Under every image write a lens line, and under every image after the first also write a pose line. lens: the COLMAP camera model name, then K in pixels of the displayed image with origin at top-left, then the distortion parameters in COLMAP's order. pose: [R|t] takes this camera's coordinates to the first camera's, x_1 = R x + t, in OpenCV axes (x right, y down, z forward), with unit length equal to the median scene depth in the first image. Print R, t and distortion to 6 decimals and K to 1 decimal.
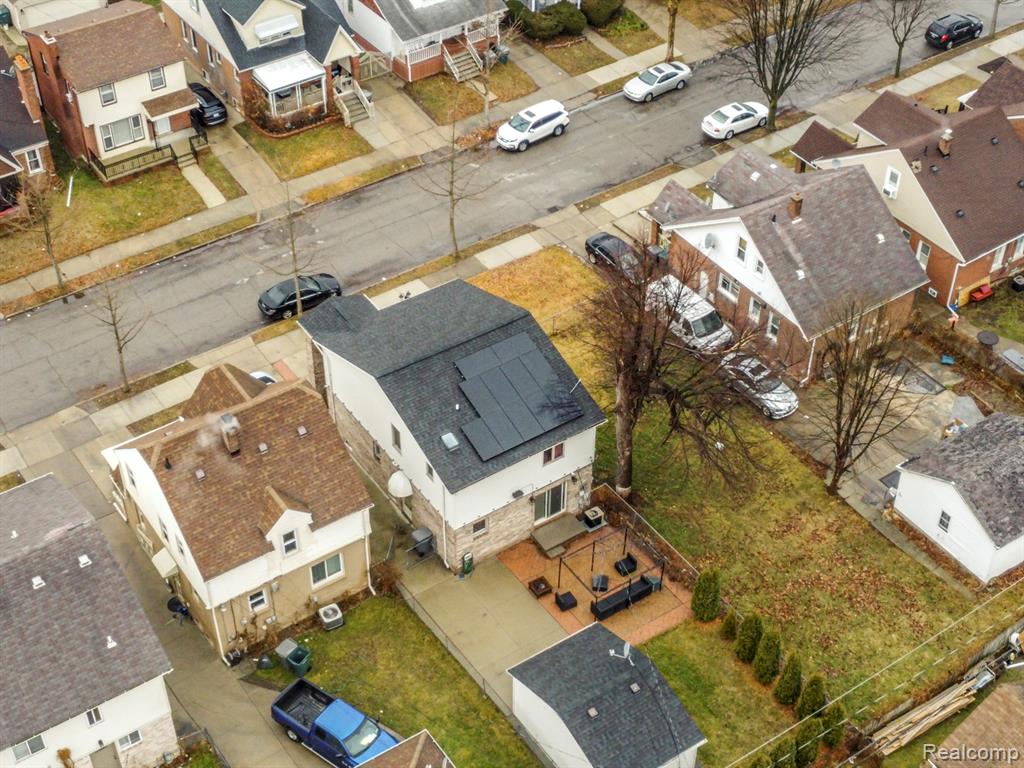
lens RADIAL K [[1482.3, 0, 514.4], [0, 1482.3, 385.0], [0, 0, 1]] dist [-0.031784, 0.079022]
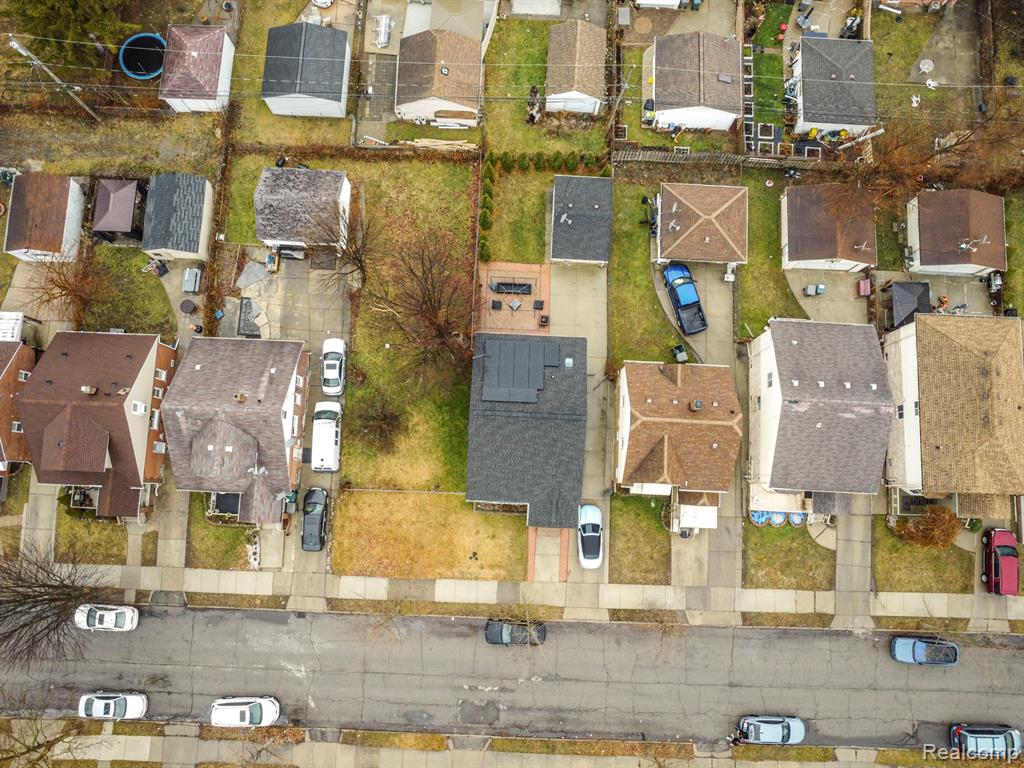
lens RADIAL K [[742.4, 0, 512.0], [0, 742.4, 384.0], [0, 0, 1]] dist [-0.011900, -0.031955]
pose [[-0.798854, -0.596722, 0.075865, -0.061534], [0.393603, -0.423177, 0.816087, -0.600954], [-0.454872, 0.681795, 0.572928, 0.489295]]
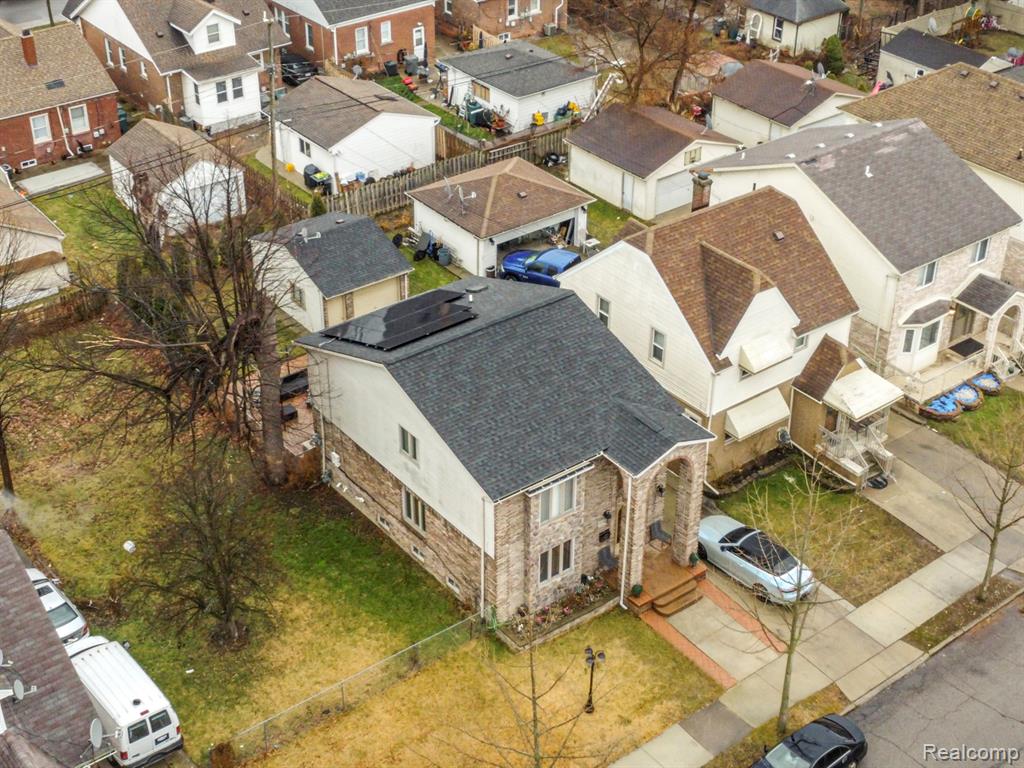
lens RADIAL K [[1482.3, 0, 514.4], [0, 1482.3, 385.0], [0, 0, 1]] dist [-0.031784, 0.079022]
pose [[-0.998058, 0.025637, -0.056766, -0.012461], [-0.047872, 0.267320, 0.962418, -0.696592], [0.039848, 0.963267, -0.265574, 1.125825]]
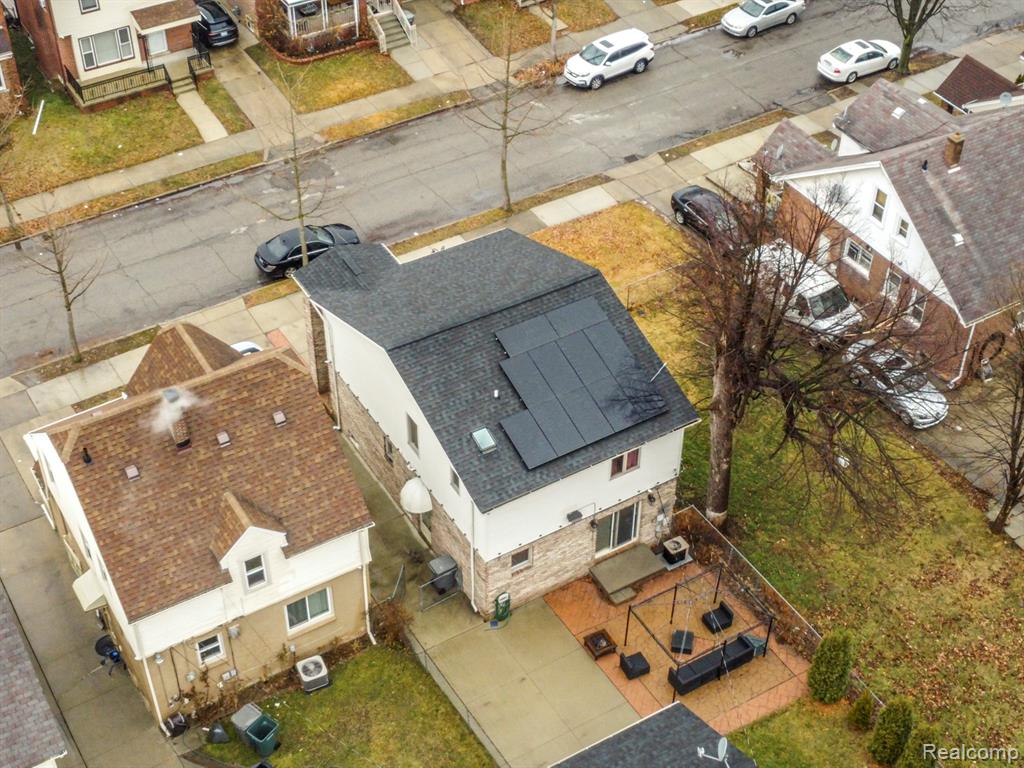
lens RADIAL K [[1482.3, 0, 514.4], [0, 1482.3, 385.0], [0, 0, 1]] dist [-0.031784, 0.079022]
pose [[0.998468, 0.038318, -0.039926, -0.000475], [-0.038452, 0.999257, -0.002586, 0.010685], [0.039797, 0.004117, 0.999199, 0.239634]]
